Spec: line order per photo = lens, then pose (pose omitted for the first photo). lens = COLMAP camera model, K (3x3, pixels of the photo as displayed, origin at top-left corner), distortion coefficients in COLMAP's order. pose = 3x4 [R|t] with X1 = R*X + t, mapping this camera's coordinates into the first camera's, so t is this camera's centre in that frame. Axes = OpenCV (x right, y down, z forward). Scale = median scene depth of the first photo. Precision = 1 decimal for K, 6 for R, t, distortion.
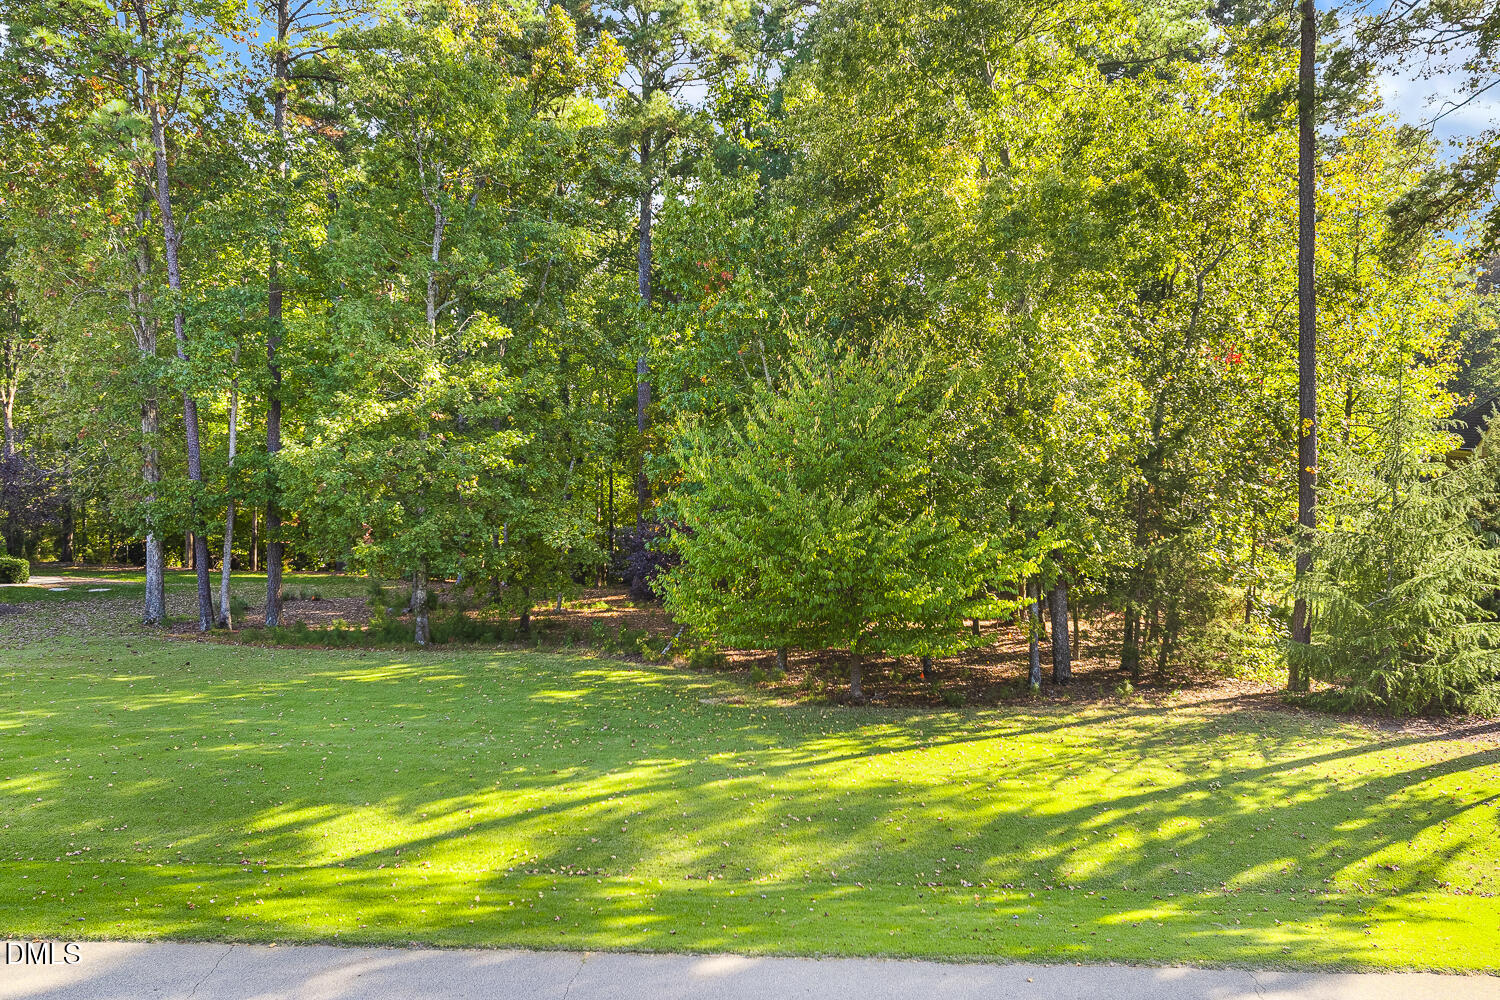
lens RADIAL K [[1231.0, 0, 750.0], [0, 1231.0, 500.0], [0, 0, 1]] dist [-0.016013, -0.016590]
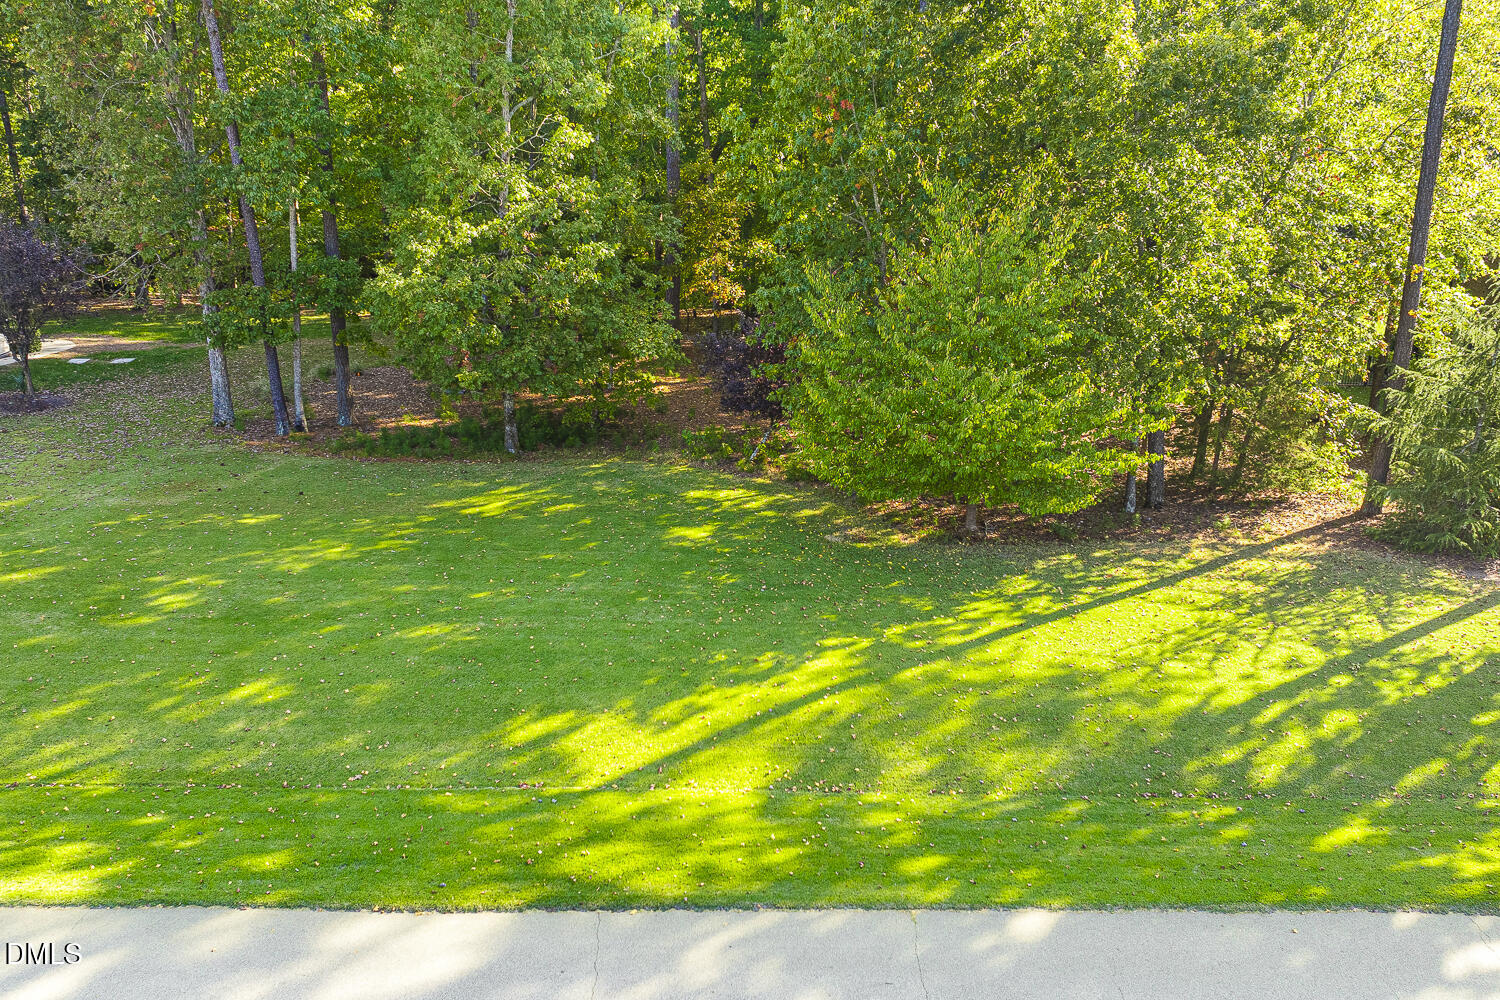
lens RADIAL K [[1231.0, 0, 750.0], [0, 1231.0, 500.0], [0, 0, 1]] dist [-0.016013, -0.016590]
pose [[0.998263, -0.019076, 0.055747, -0.222227], [0.003313, 0.962816, 0.270138, -0.208572], [-0.058828, -0.269484, 0.961206, -0.005536]]
